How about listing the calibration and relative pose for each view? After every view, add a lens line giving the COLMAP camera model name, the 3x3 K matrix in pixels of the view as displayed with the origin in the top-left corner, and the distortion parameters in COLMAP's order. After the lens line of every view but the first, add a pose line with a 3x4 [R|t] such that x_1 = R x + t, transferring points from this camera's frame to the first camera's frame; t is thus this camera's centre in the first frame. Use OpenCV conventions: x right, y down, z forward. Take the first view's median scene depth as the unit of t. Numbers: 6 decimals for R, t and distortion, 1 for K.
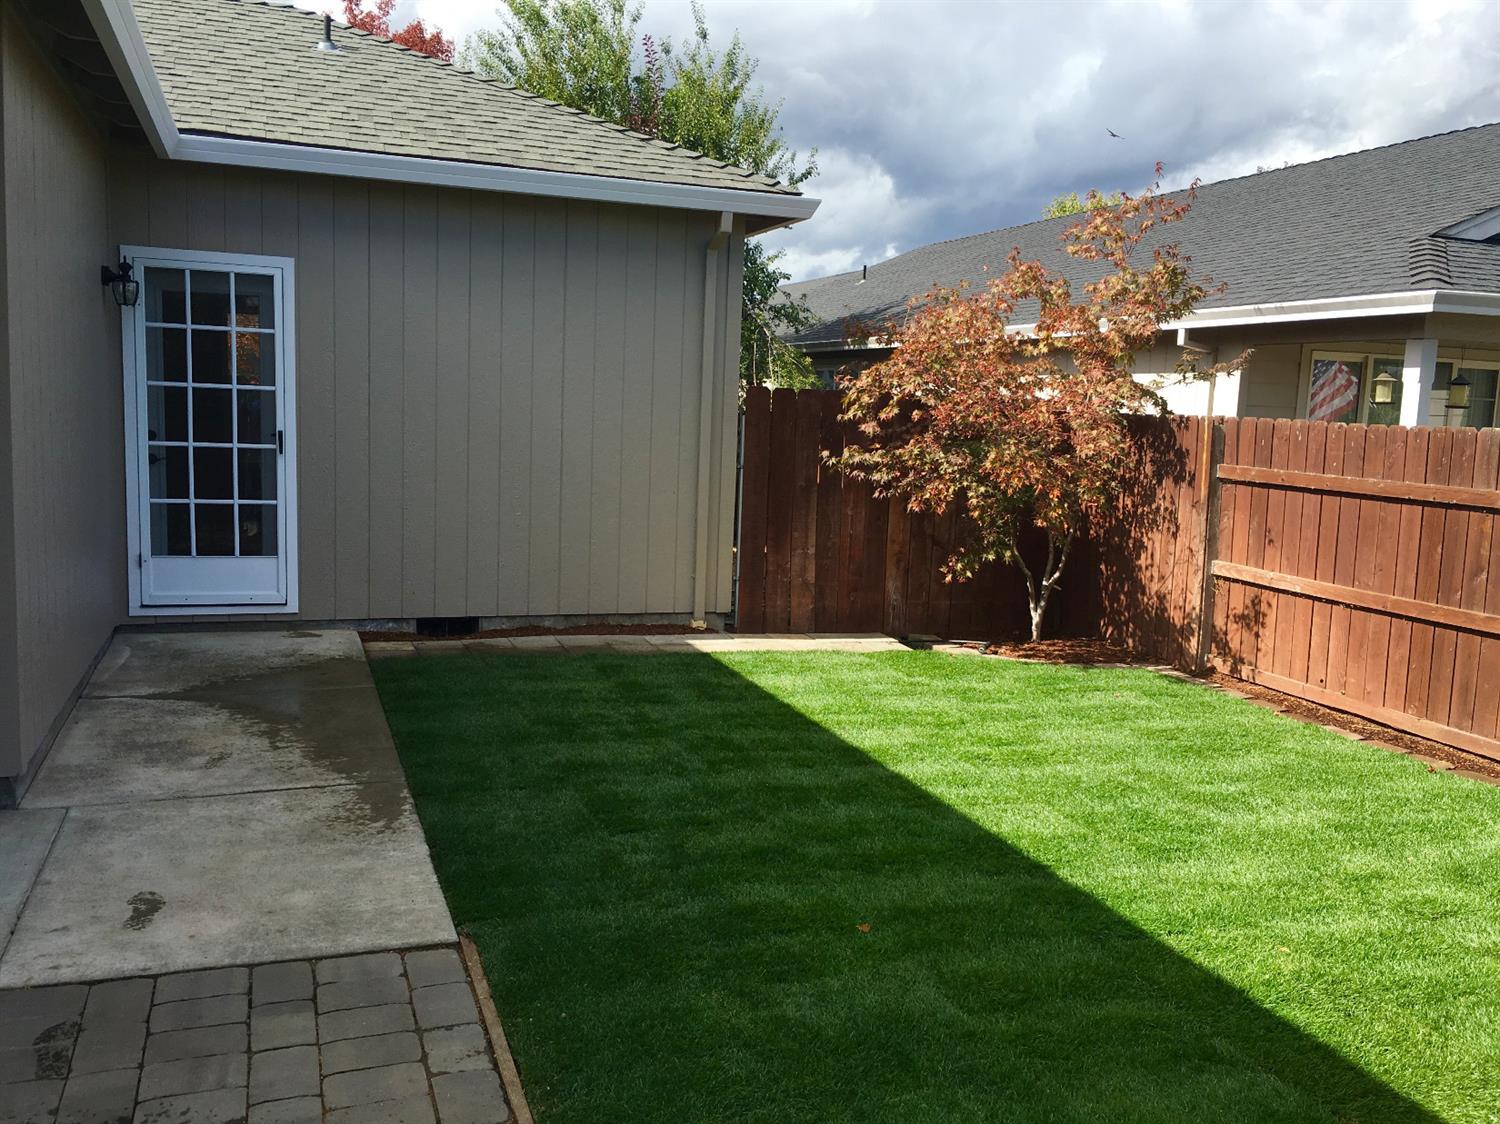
lens RADIAL K [[1263.8, 0, 745.1], [0, 1263.8, 561.3], [0, 0, 1]] dist [0.017287, 0.003649]
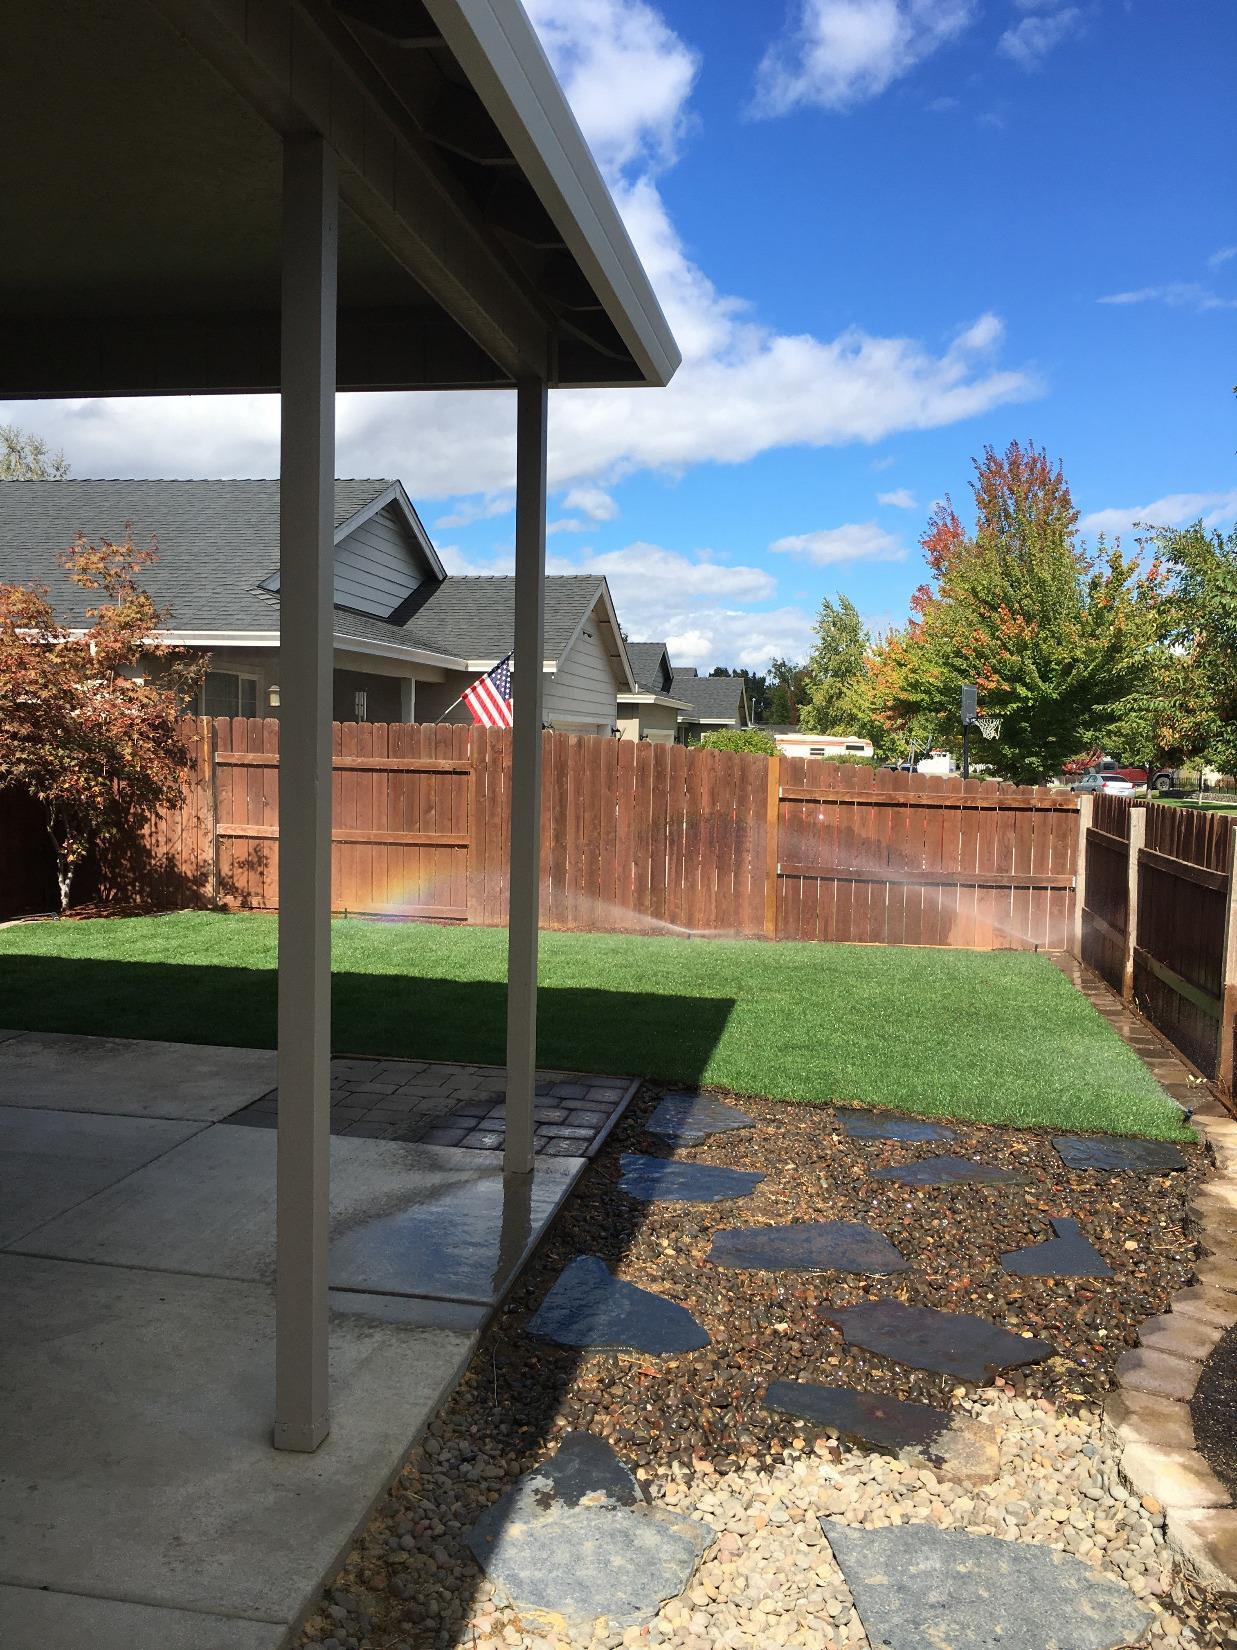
lens RADIAL K [[1390.2, 0, 618.5], [0, 1390.2, 824.3], [0, 0, 1]] dist [0.017287, 0.003649]
pose [[0.484494, -0.075276, 0.871550, -0.728870], [0.098234, 0.994671, 0.031302, -0.004722], [-0.869261, 0.070450, 0.489307, -0.090255]]
